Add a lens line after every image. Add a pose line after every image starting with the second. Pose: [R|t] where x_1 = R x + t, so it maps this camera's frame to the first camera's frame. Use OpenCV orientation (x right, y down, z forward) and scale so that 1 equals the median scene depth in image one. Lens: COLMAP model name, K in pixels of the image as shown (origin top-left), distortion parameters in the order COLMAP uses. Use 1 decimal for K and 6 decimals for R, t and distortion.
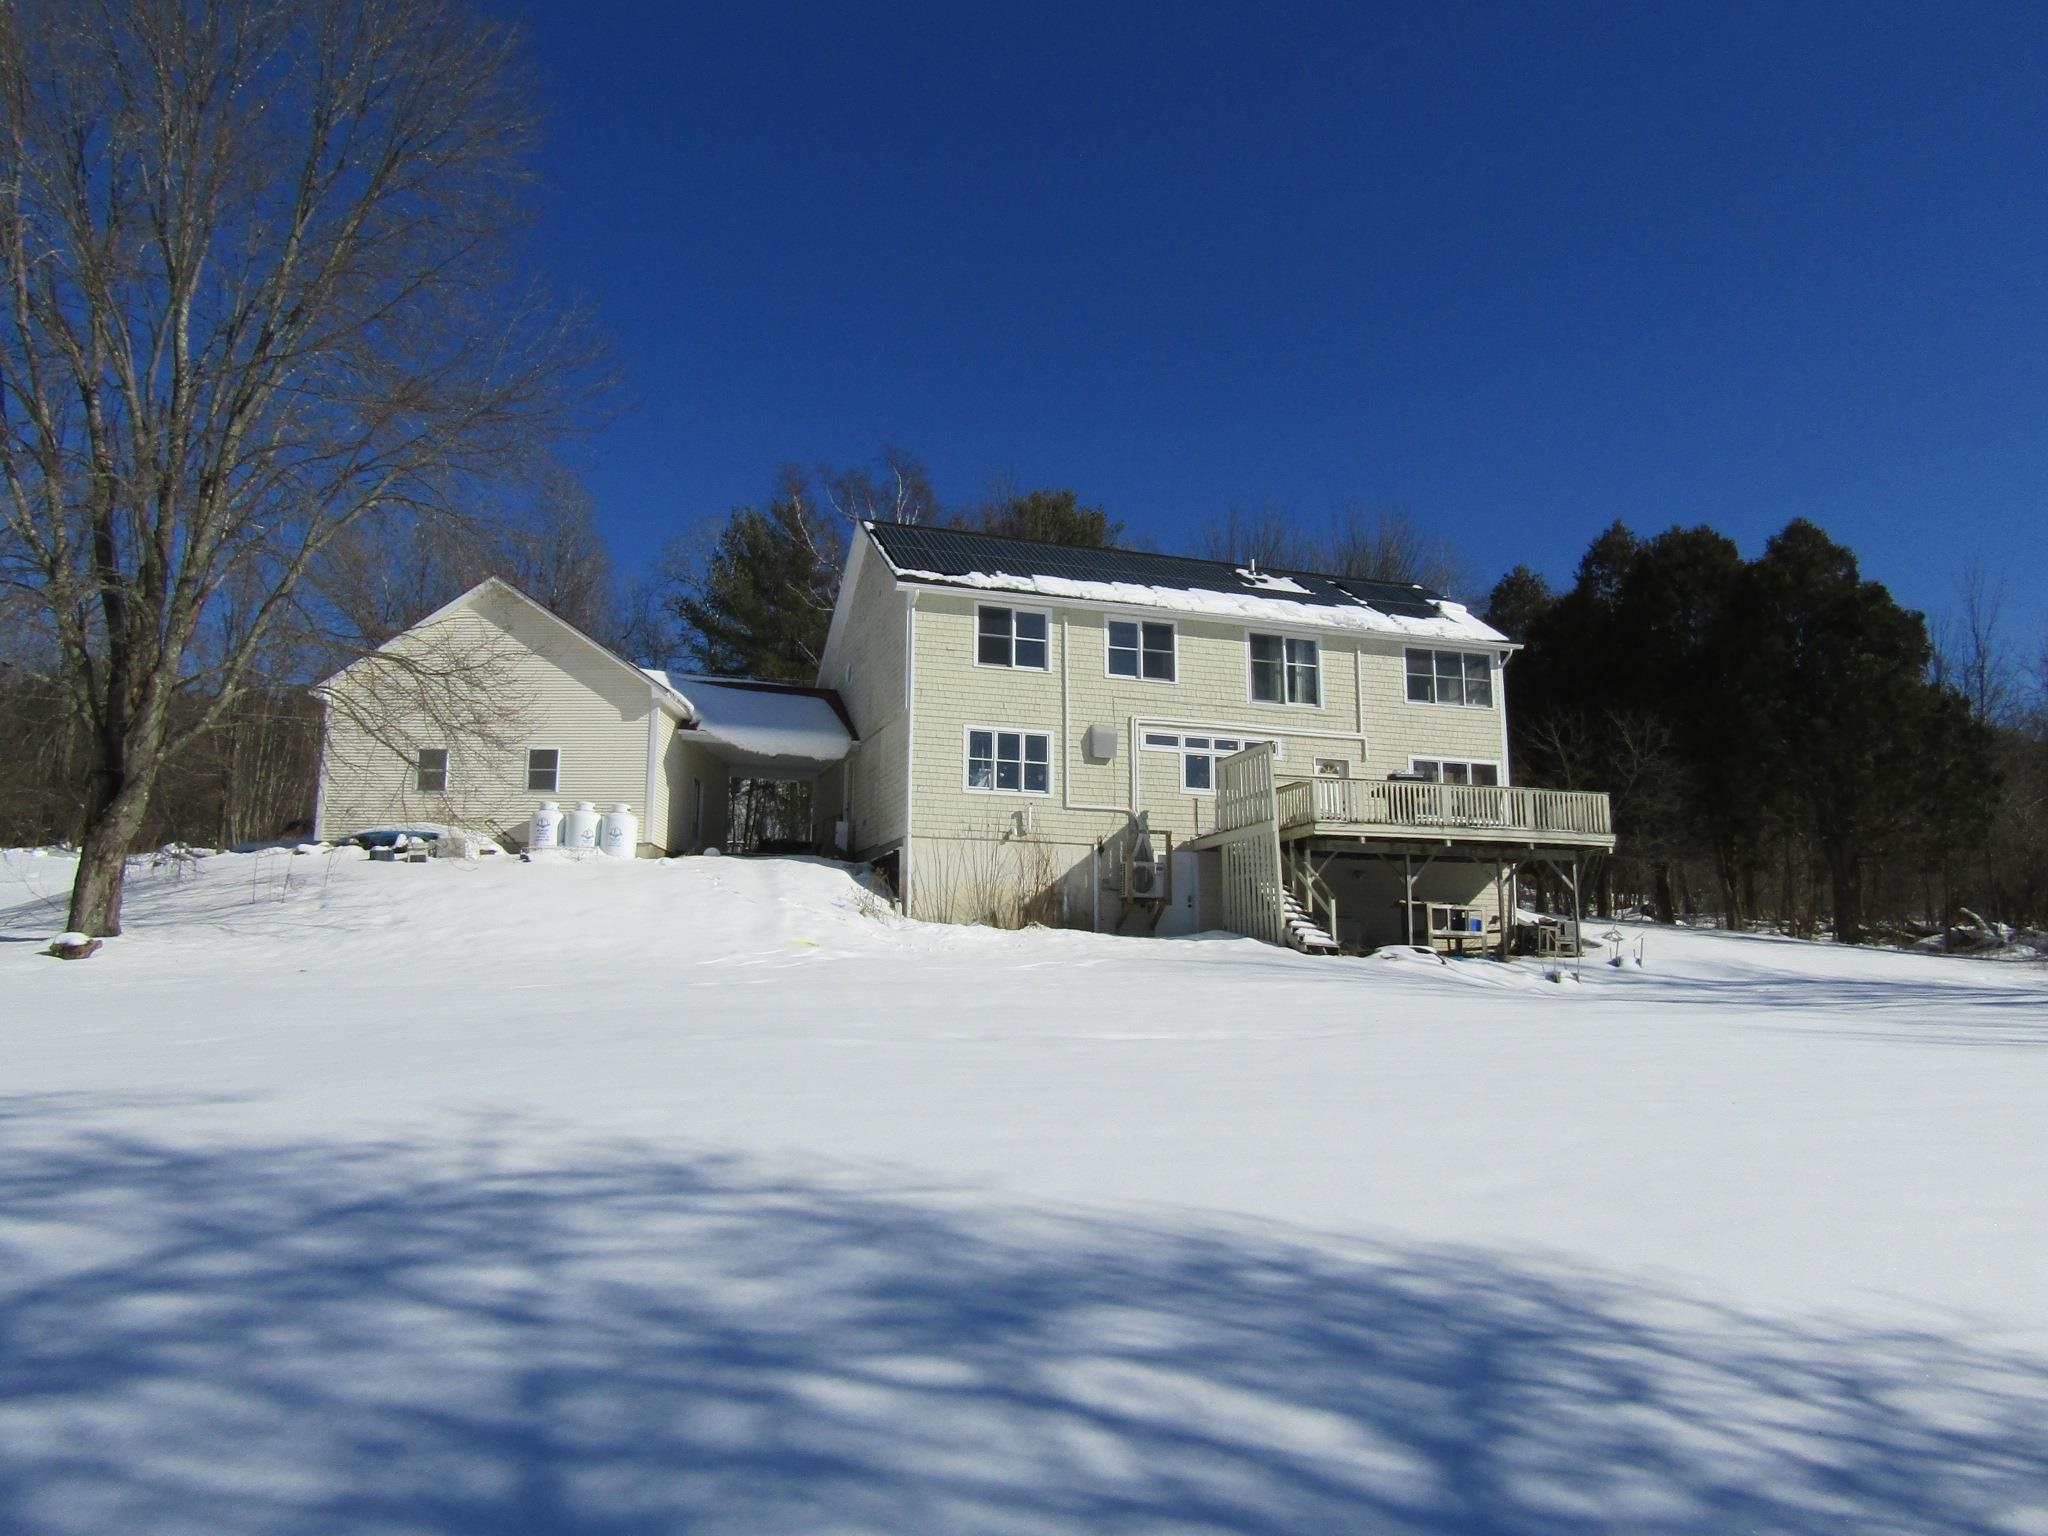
lens RADIAL K [[1424.5, 0, 1024.0], [0, 1424.5, 768.0], [0, 0, 1]] dist [-0.003503, 0.000798]
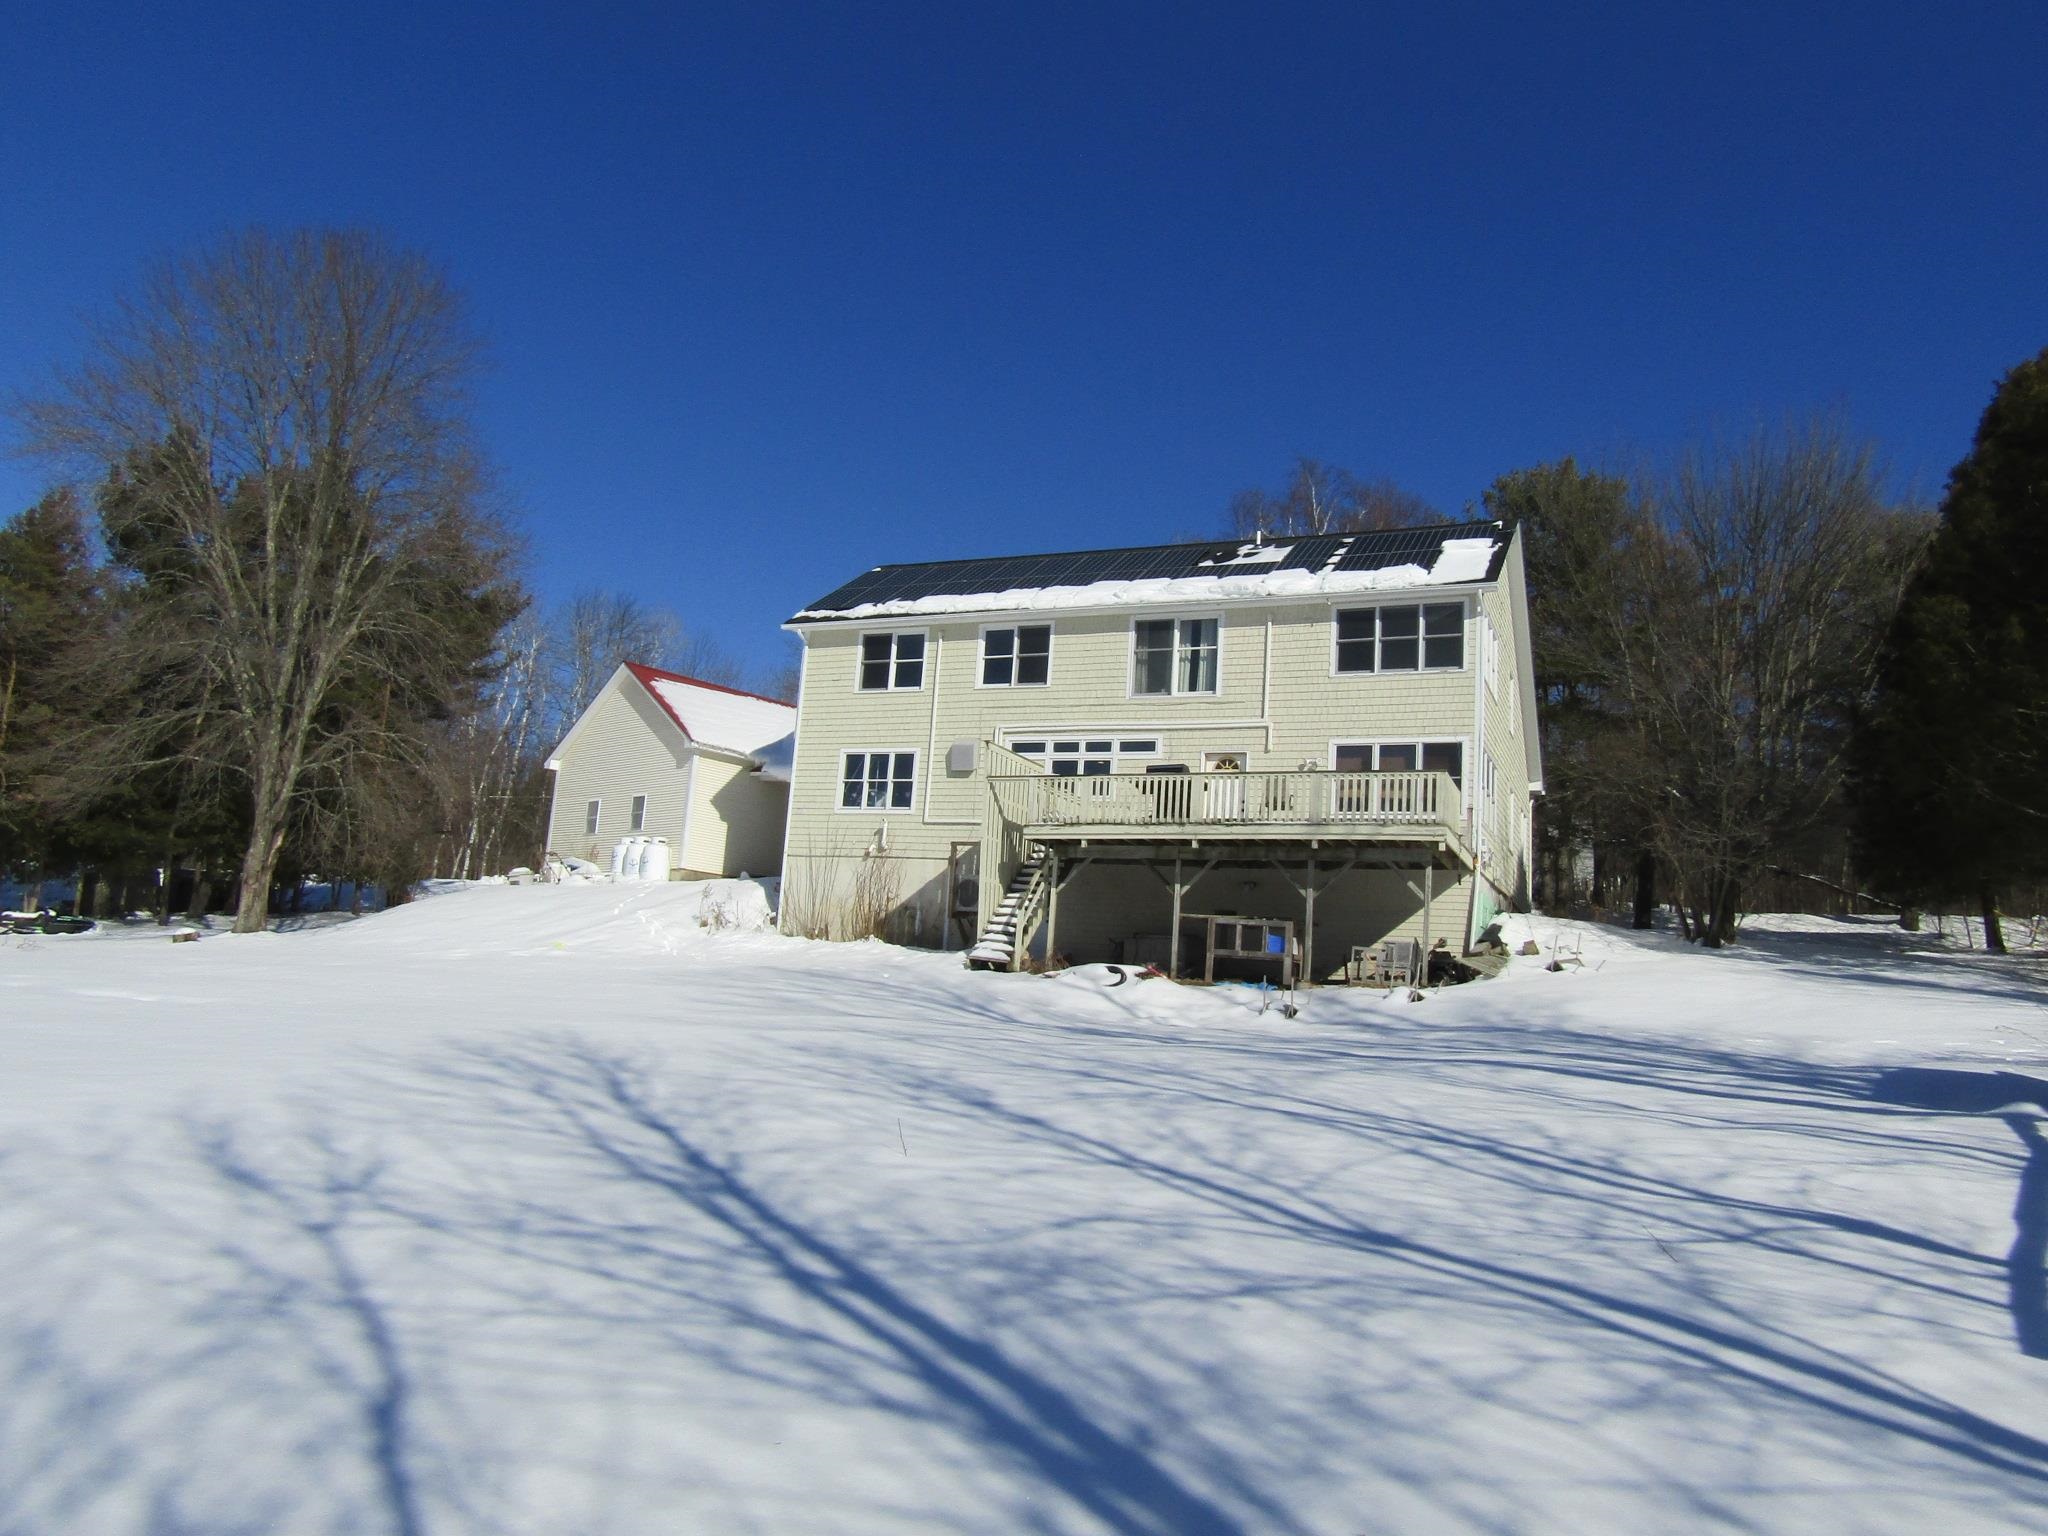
lens RADIAL K [[1424.5, 0, 1024.0], [0, 1424.5, 768.0], [0, 0, 1]] dist [-0.003503, 0.000798]
pose [[0.736071, -0.072167, -0.673047, 0.748747], [0.050624, 0.997385, -0.051580, 0.044029], [0.675009, 0.003894, 0.737799, 0.298780]]
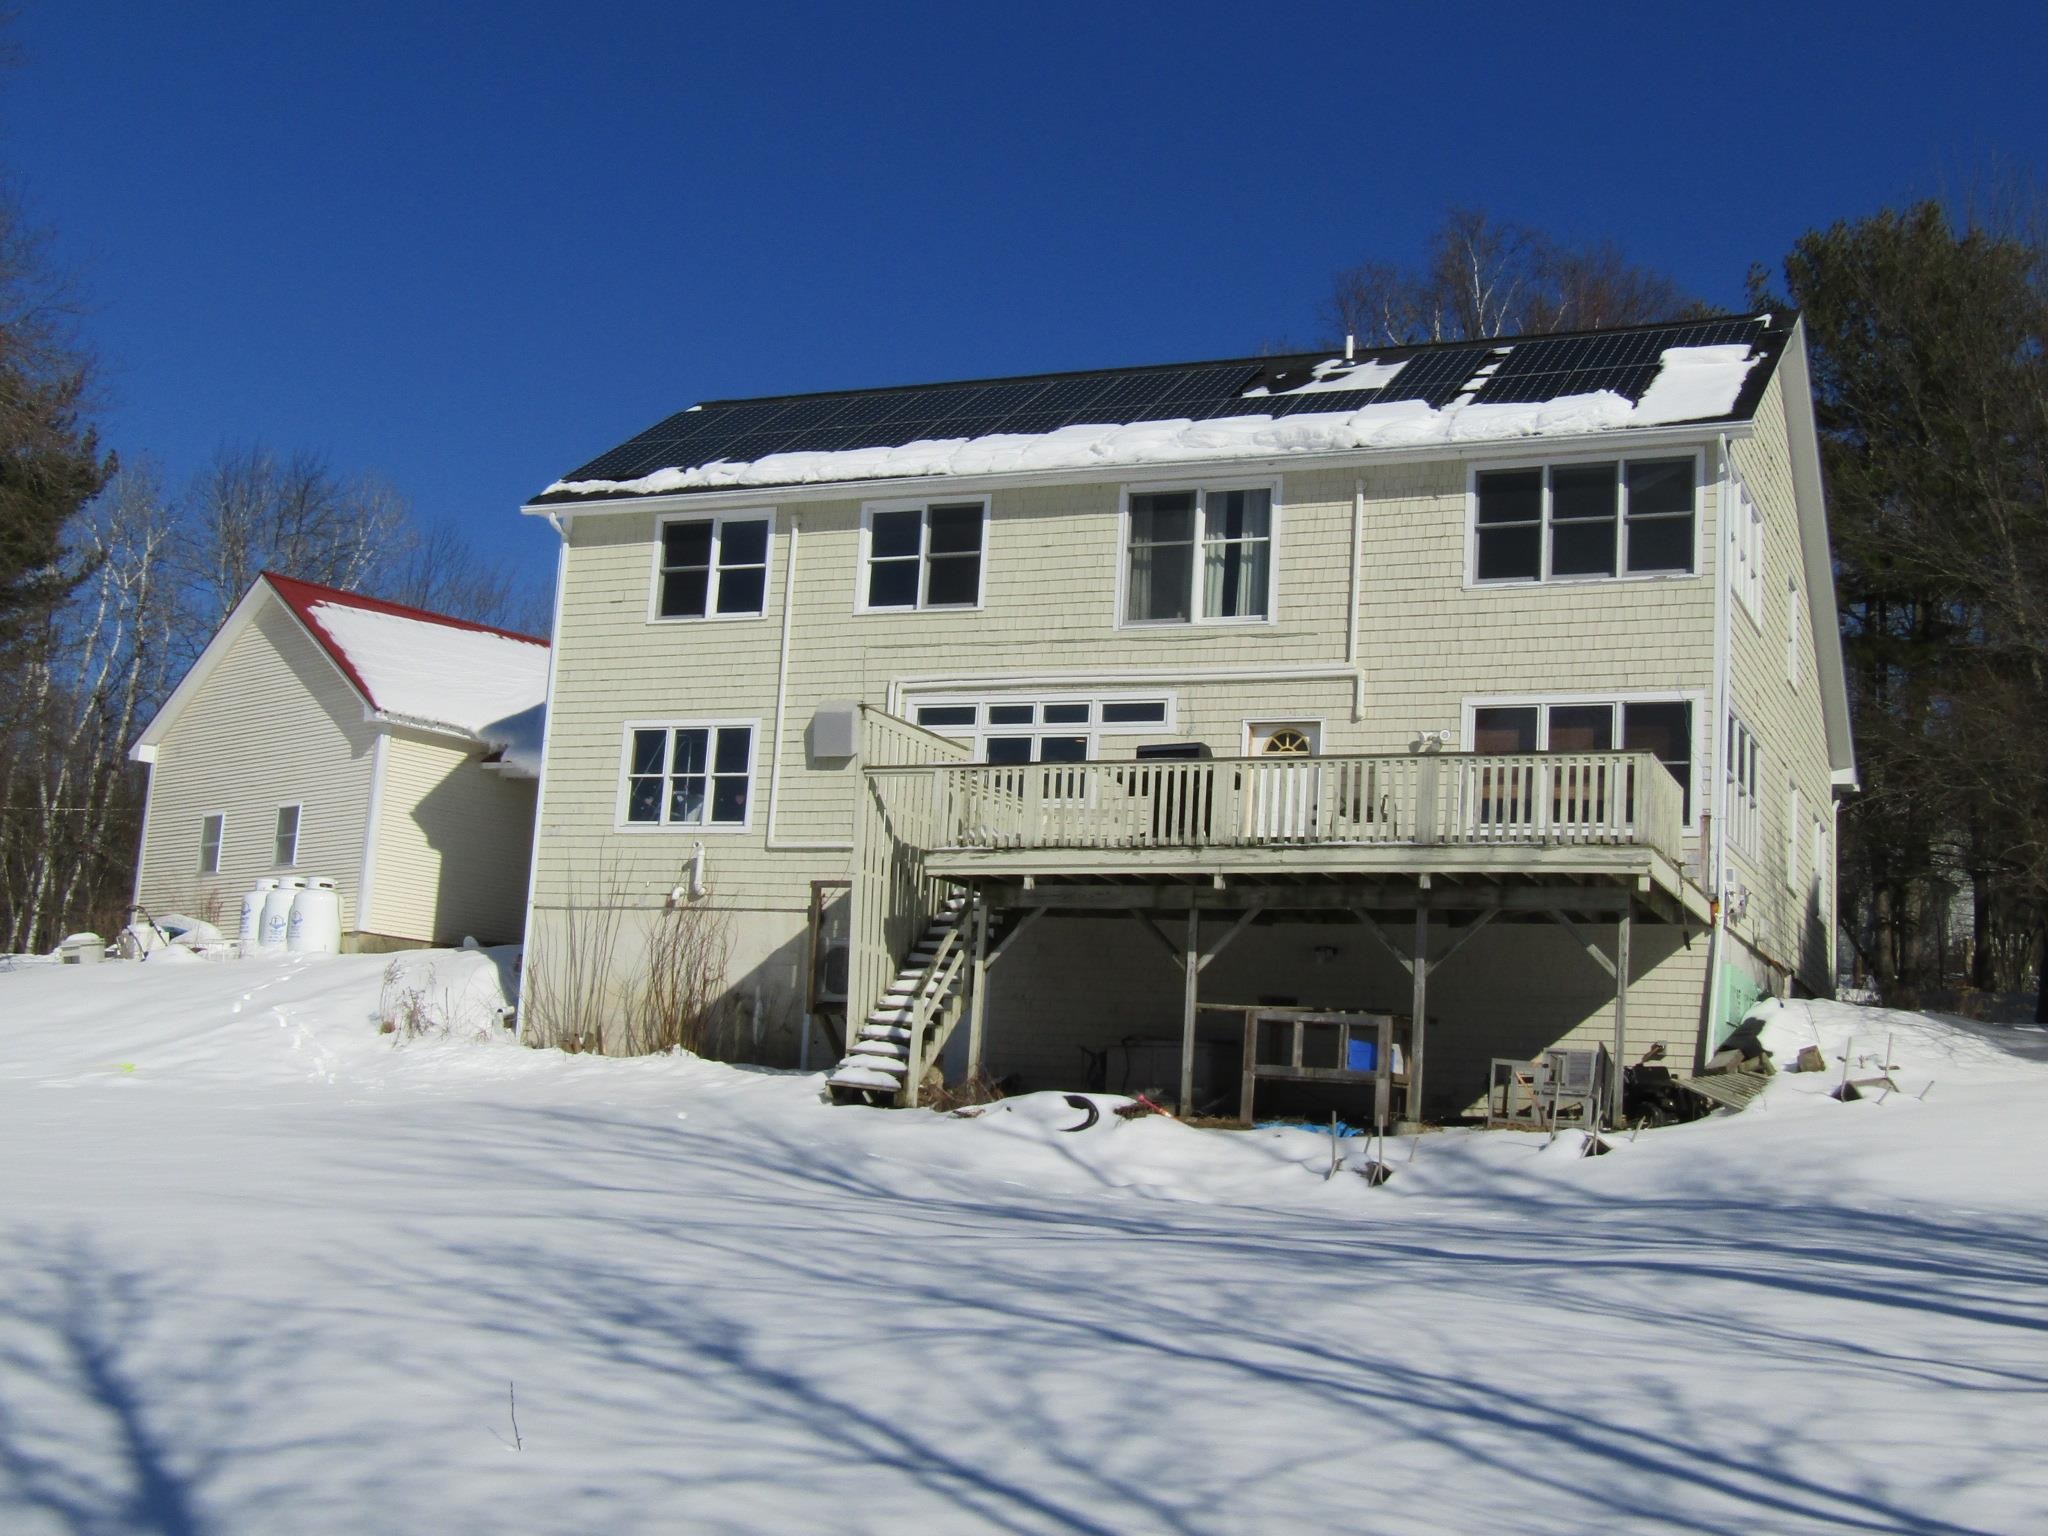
lens RADIAL K [[2445.0, 0, 1024.0], [0, 2445.0, 768.0], [0, 0, 1]] dist [0.030931, 0.010355]
pose [[0.735997, -0.073696, -0.672962, 0.764172], [0.058653, 0.997261, -0.045063, 0.045378], [0.674439, -0.006305, 0.738303, 0.330212]]
